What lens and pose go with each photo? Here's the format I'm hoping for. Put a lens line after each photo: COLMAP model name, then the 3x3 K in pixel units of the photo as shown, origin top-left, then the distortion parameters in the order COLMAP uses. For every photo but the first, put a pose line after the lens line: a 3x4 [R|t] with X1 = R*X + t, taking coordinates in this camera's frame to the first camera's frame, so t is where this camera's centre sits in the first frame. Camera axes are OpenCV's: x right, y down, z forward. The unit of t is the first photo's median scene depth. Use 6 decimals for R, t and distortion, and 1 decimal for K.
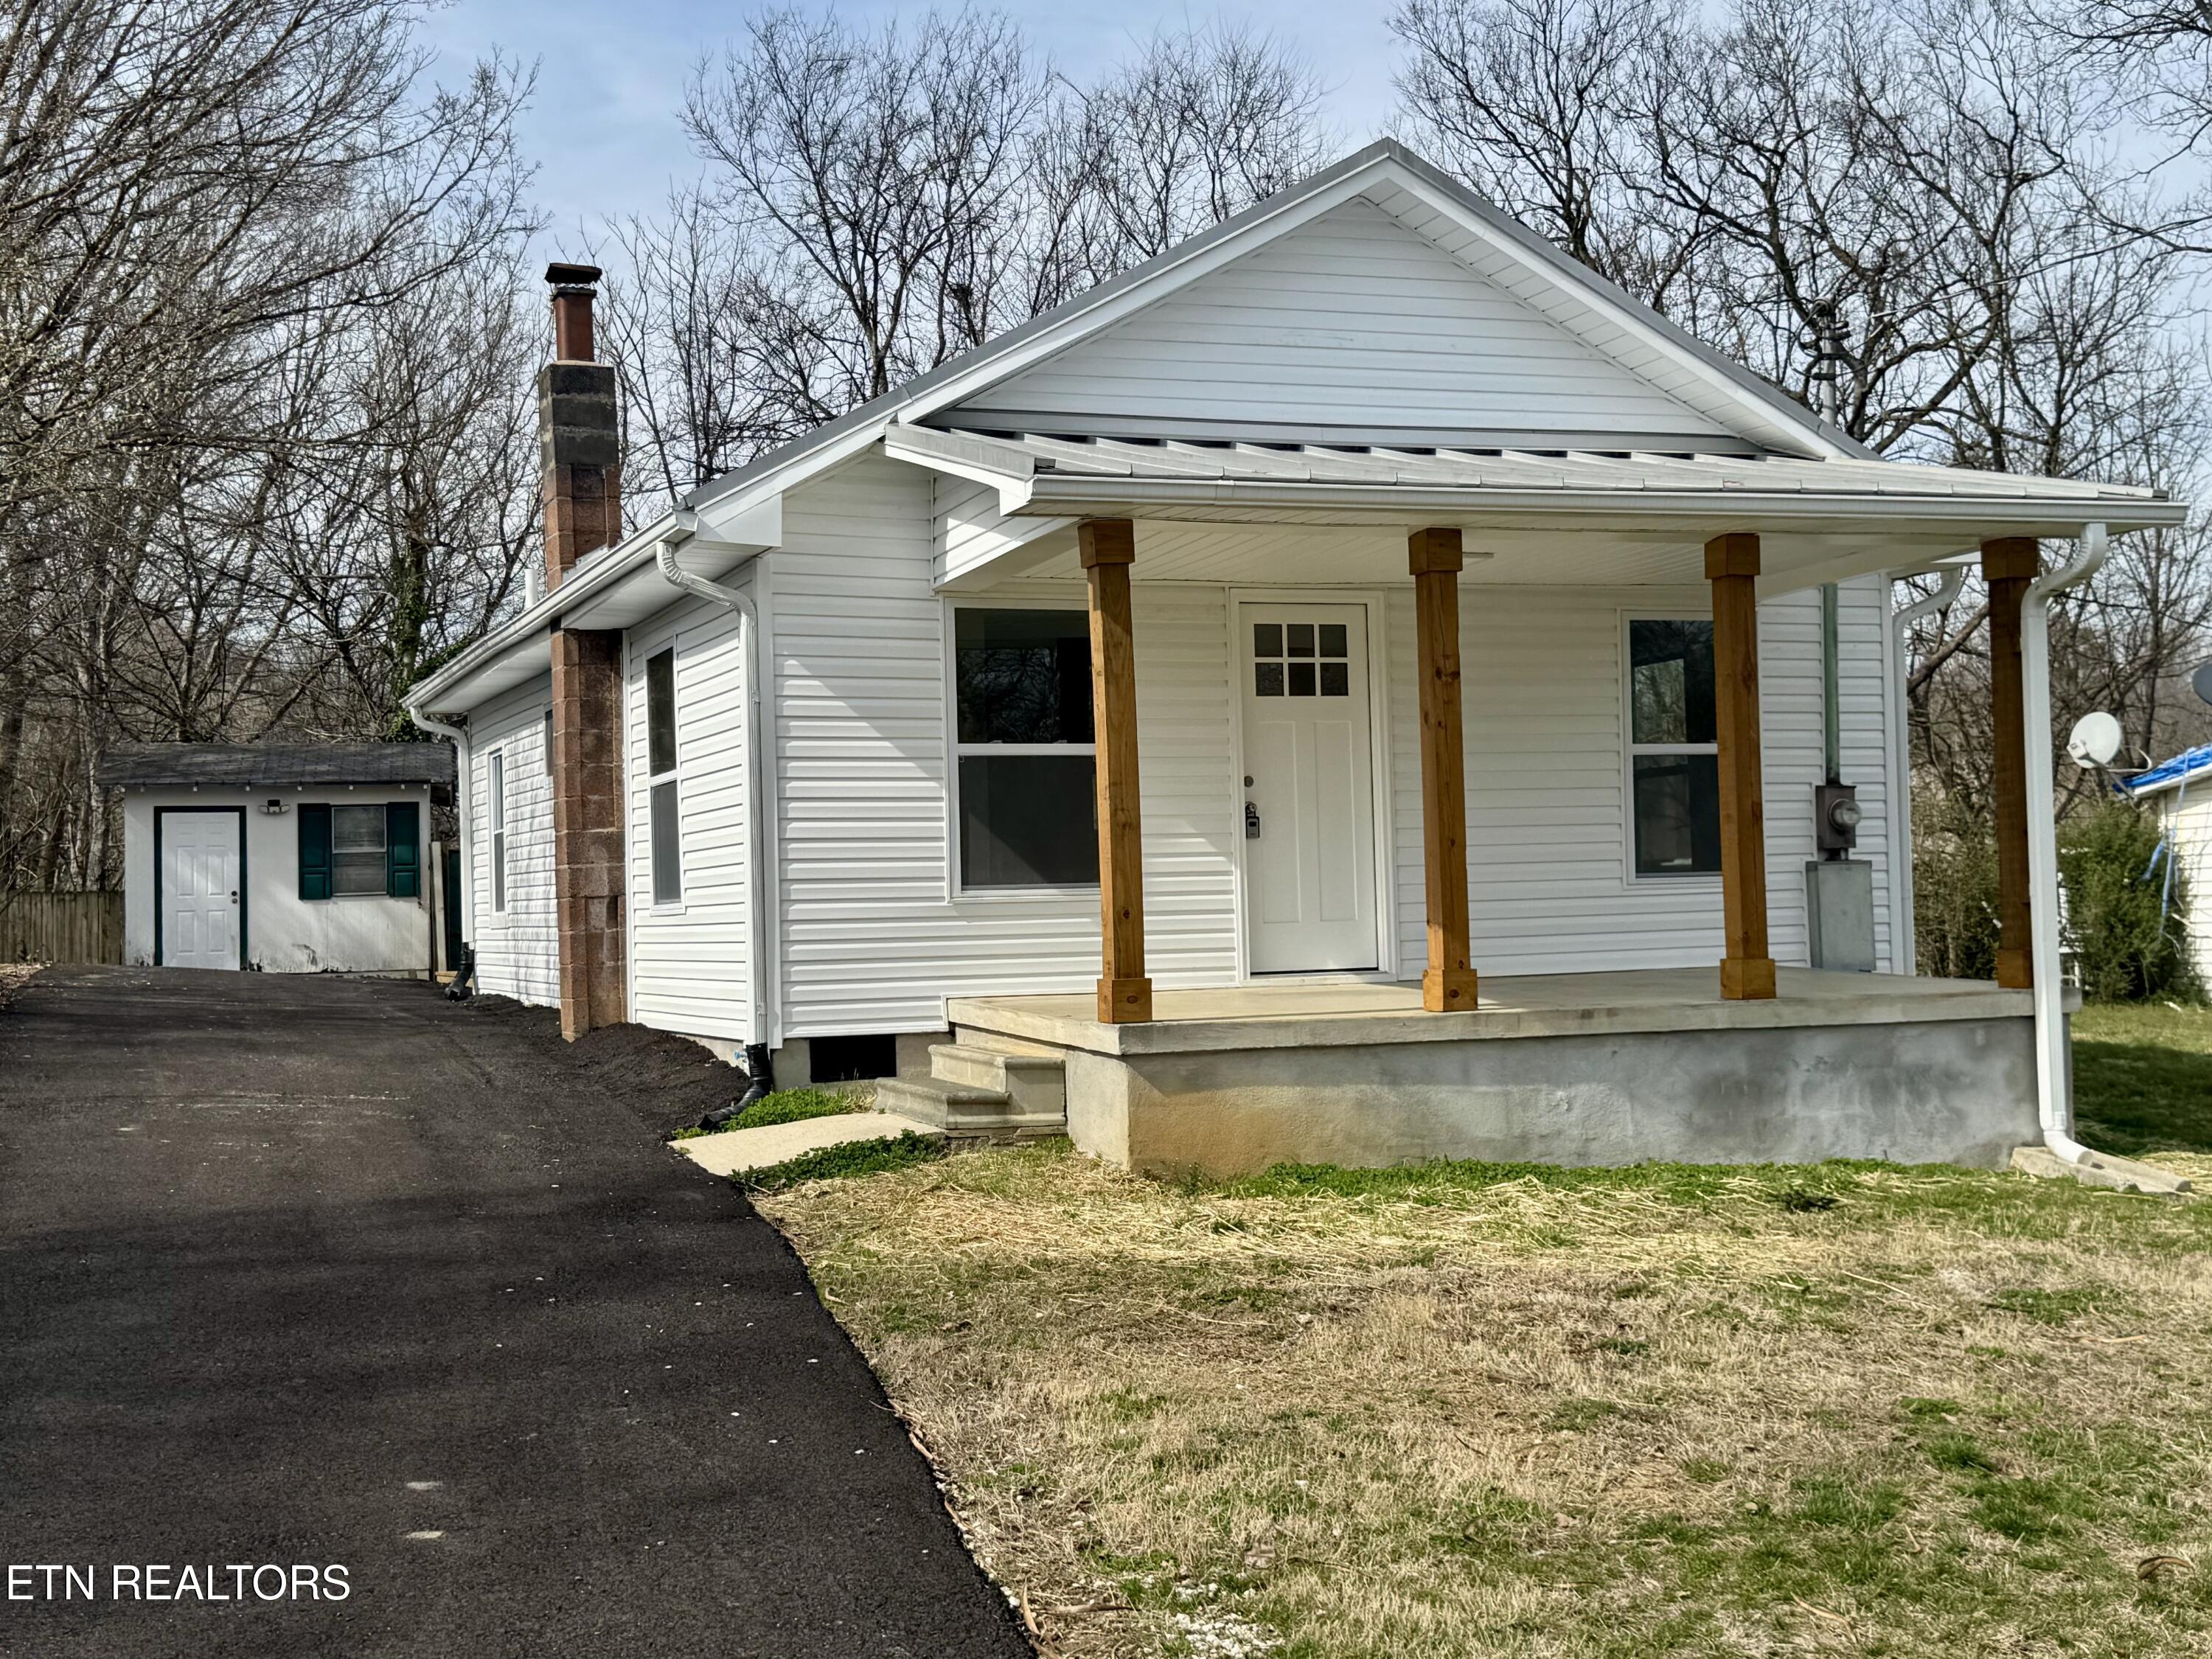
lens RADIAL K [[2720.8, 0, 1106.0], [0, 2720.8, 829.5], [0, 0, 1]] dist [0.013120, 0.471609]
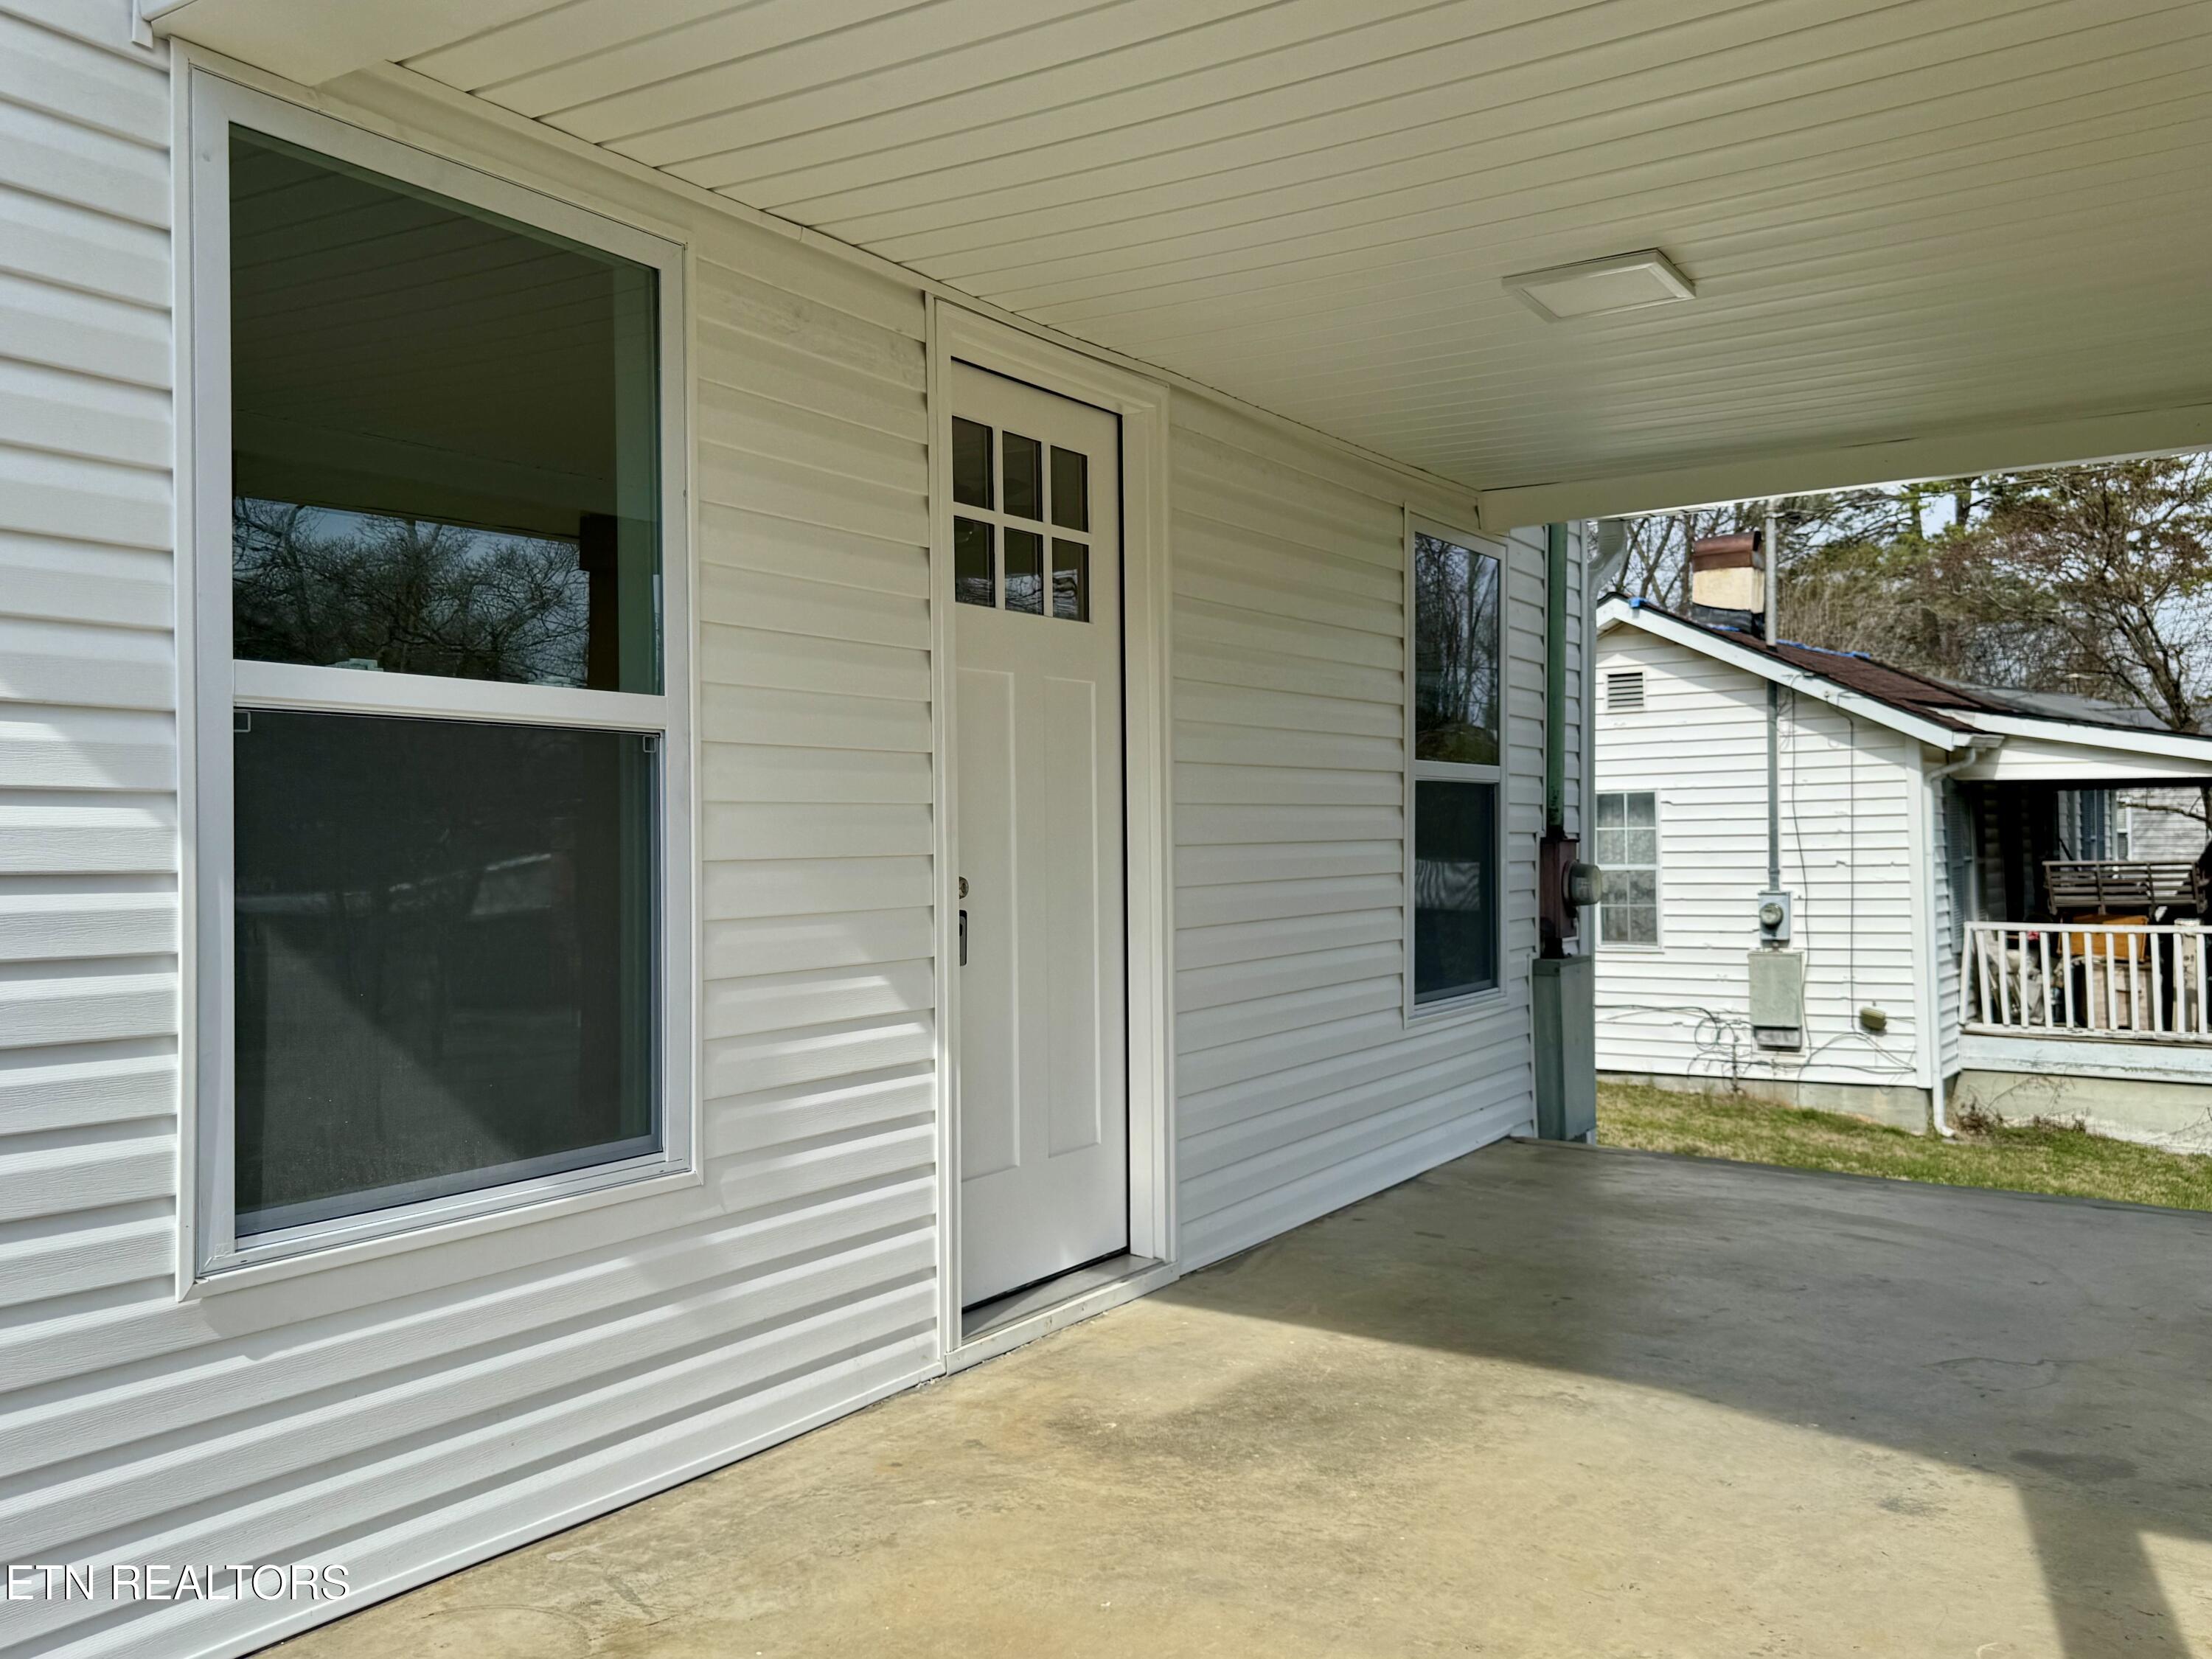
lens RADIAL K [[1894.8, 0, 1106.0], [0, 1894.8, 829.5], [0, 0, 1]] dist [0.004606, -0.000637]
pose [[0.788103, 0.022373, 0.615136, -0.095025], [-0.034463, 0.999376, 0.007805, -0.019070], [-0.614577, -0.027350, 0.788382, 0.777111]]
